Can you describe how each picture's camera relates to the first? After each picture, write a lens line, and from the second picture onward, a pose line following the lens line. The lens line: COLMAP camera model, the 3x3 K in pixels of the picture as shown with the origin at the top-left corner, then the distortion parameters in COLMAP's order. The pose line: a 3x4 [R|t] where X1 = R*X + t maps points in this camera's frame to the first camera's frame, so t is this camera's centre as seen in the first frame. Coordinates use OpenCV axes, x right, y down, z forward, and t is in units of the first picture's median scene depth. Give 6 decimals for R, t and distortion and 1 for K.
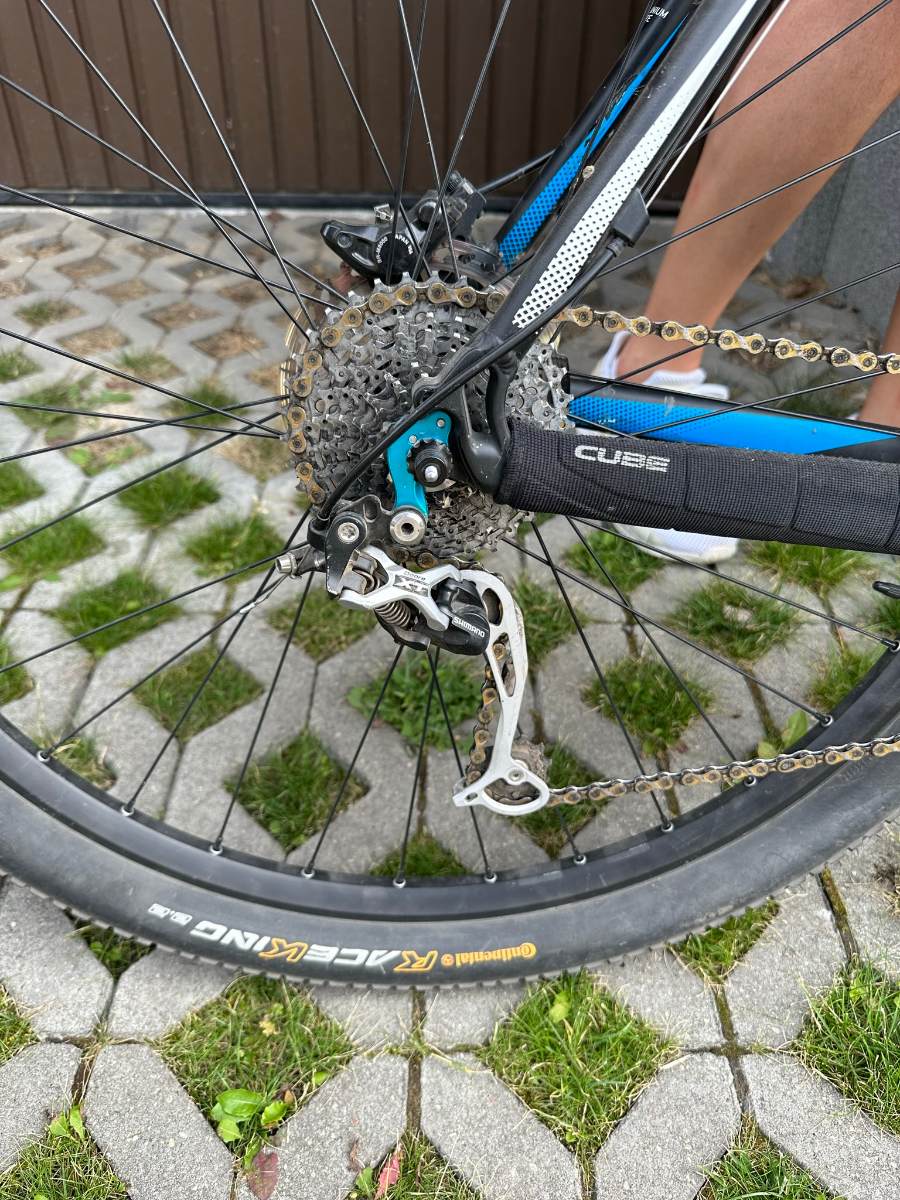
lens RADIAL K [[966.9, 0, 443.4], [0, 966.9, 607.4], [0, 0, 1]] dist [-0.010598, -0.005600]
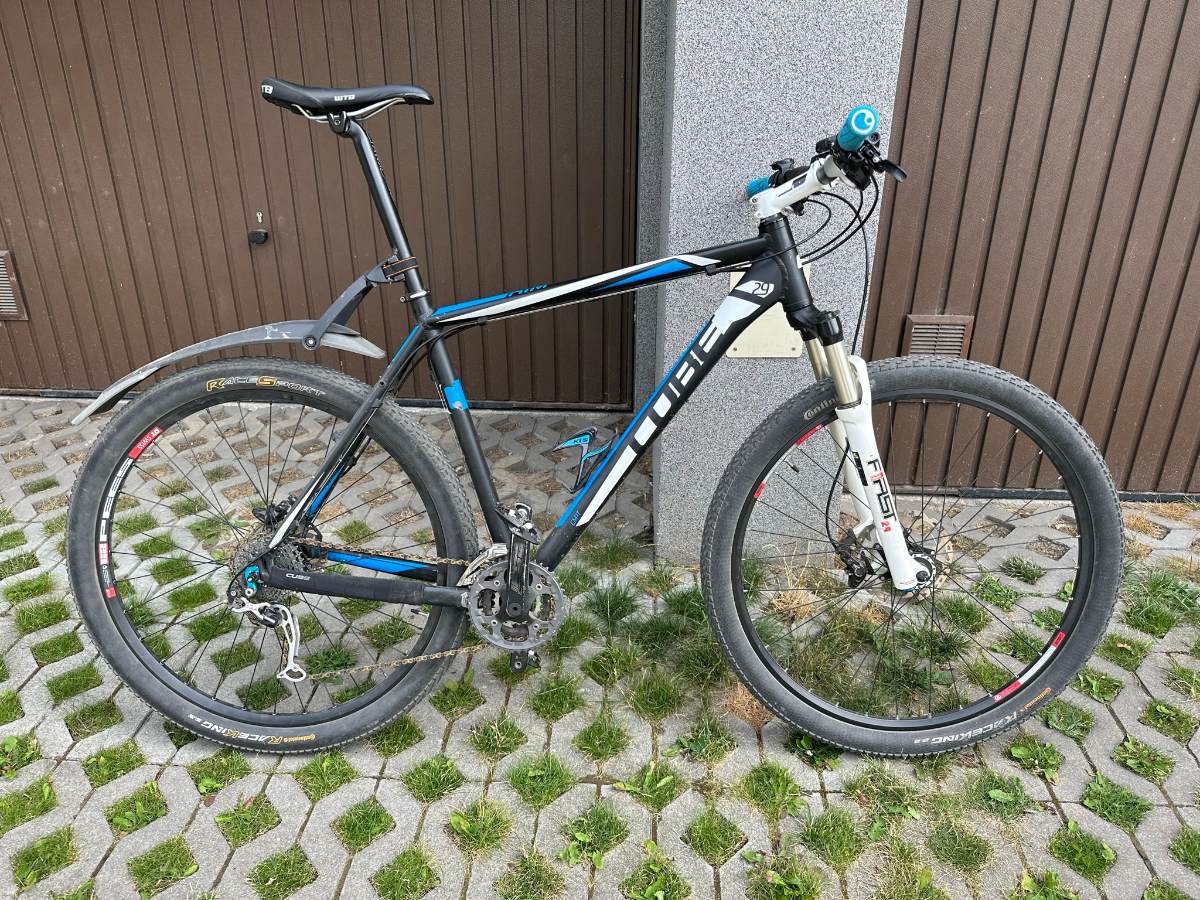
lens RADIAL K [[966.9, 0, 606.9], [0, 966.9, 446.9], [0, 0, 1]] dist [-0.010598, -0.005600]
pose [[0.997745, 0.014738, -0.065485, 1.161035], [-0.029371, 0.973103, -0.228490, 0.137361], [0.060356, 0.229898, 0.971341, -2.005454]]
